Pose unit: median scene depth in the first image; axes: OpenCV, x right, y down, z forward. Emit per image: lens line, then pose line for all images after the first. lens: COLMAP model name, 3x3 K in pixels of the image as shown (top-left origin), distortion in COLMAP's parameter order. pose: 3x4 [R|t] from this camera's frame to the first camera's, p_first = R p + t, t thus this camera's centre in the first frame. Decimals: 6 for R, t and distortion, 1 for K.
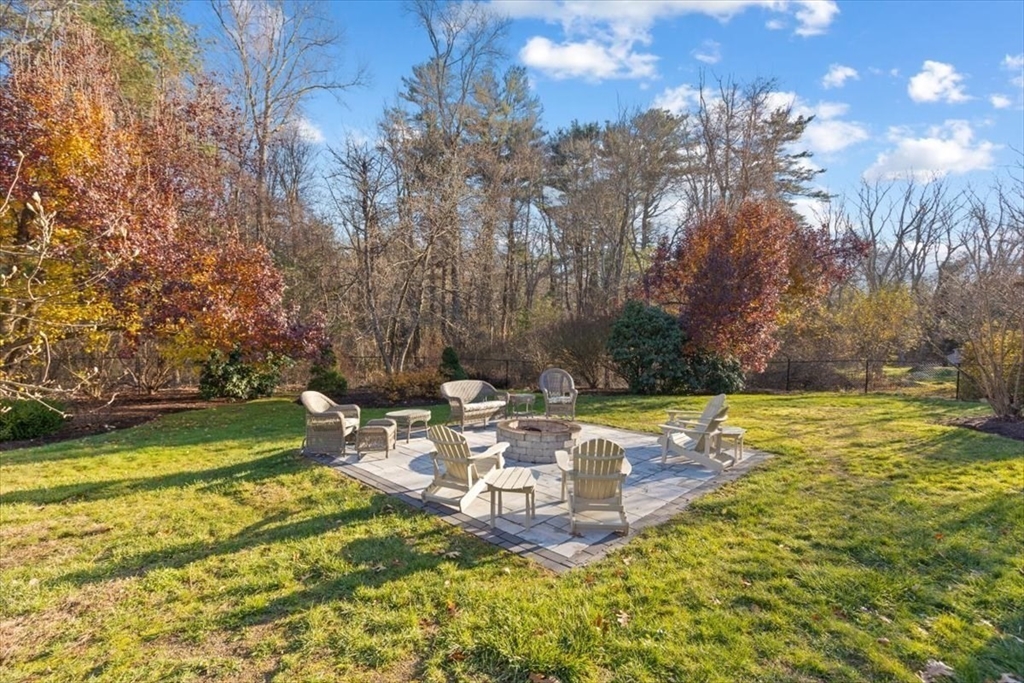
lens RADIAL K [[468.9, 0, 527.2], [0, 468.9, 339.9], [0, 0, 1]] dist [0.000751, 0.000381]
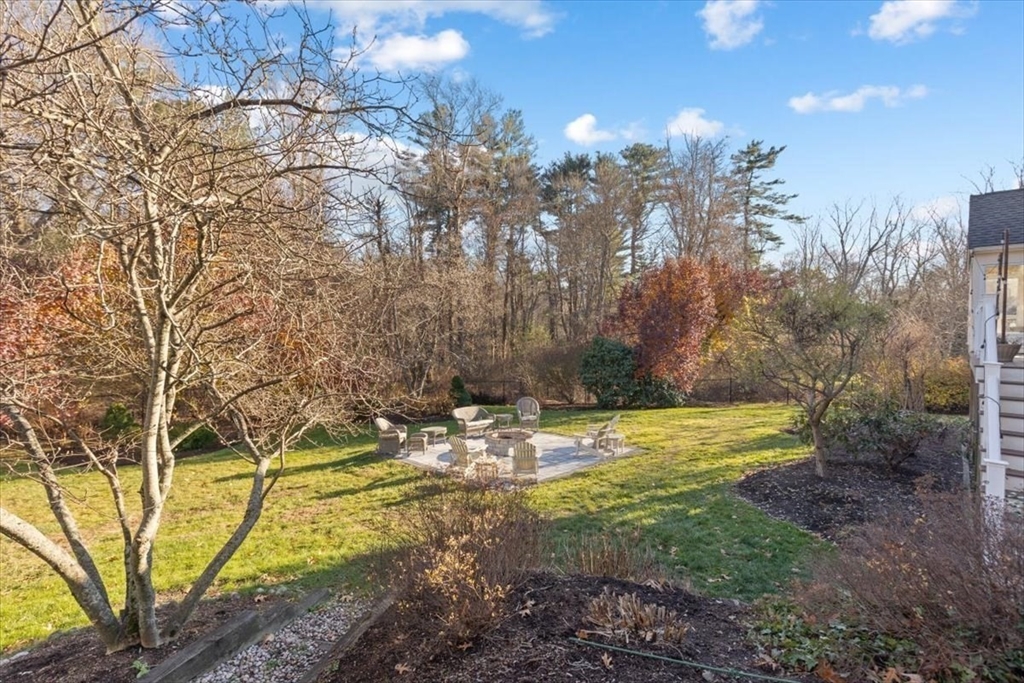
lens RADIAL K [[468.9, 0, 527.2], [0, 468.9, 339.9], [0, 0, 1]] dist [0.000751, 0.000381]
pose [[0.999730, -0.019097, -0.013266, 0.094401], [0.018868, 0.999674, -0.017178, -0.109034], [0.013589, 0.016923, 0.999764, -0.579912]]
